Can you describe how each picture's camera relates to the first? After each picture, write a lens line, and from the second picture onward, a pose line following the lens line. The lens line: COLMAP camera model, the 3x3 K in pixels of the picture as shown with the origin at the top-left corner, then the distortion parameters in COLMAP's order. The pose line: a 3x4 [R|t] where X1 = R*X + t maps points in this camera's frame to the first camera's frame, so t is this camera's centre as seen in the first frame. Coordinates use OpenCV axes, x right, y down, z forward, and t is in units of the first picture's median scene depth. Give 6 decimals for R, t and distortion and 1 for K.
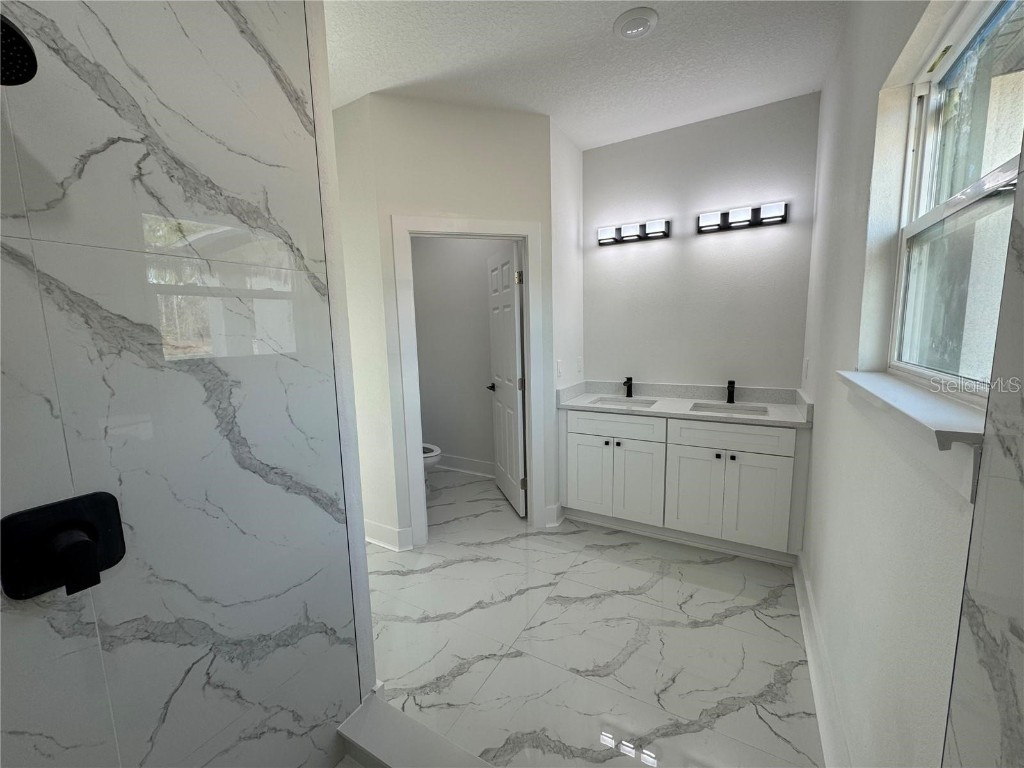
lens RADIAL K [[407.6, 0, 514.5], [0, 407.6, 382.9], [0, 0, 1]] dist [-0.003043, -0.000182]
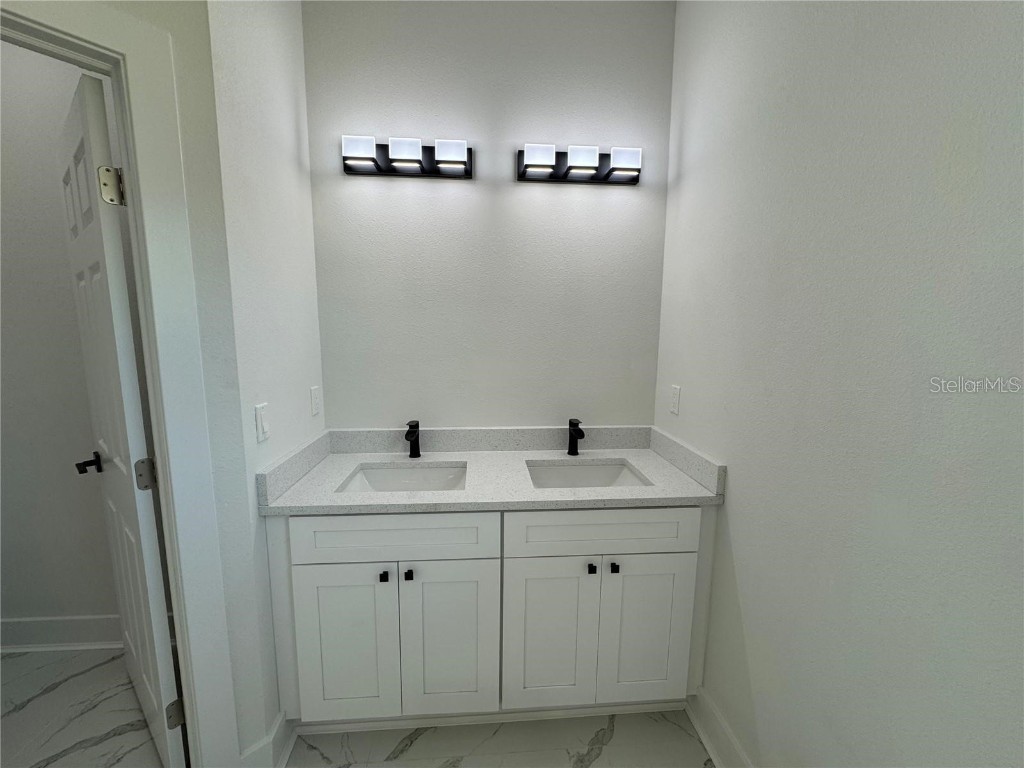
lens RADIAL K [[407.6, 0, 513.0], [0, 407.6, 381.5], [0, 0, 1]] dist [-0.003043, -0.000182]
pose [[0.827396, -0.044214, 0.559876, 0.090219], [0.044115, 0.998933, 0.013692, -0.074077], [-0.559883, 0.013371, 0.828464, 0.490354]]
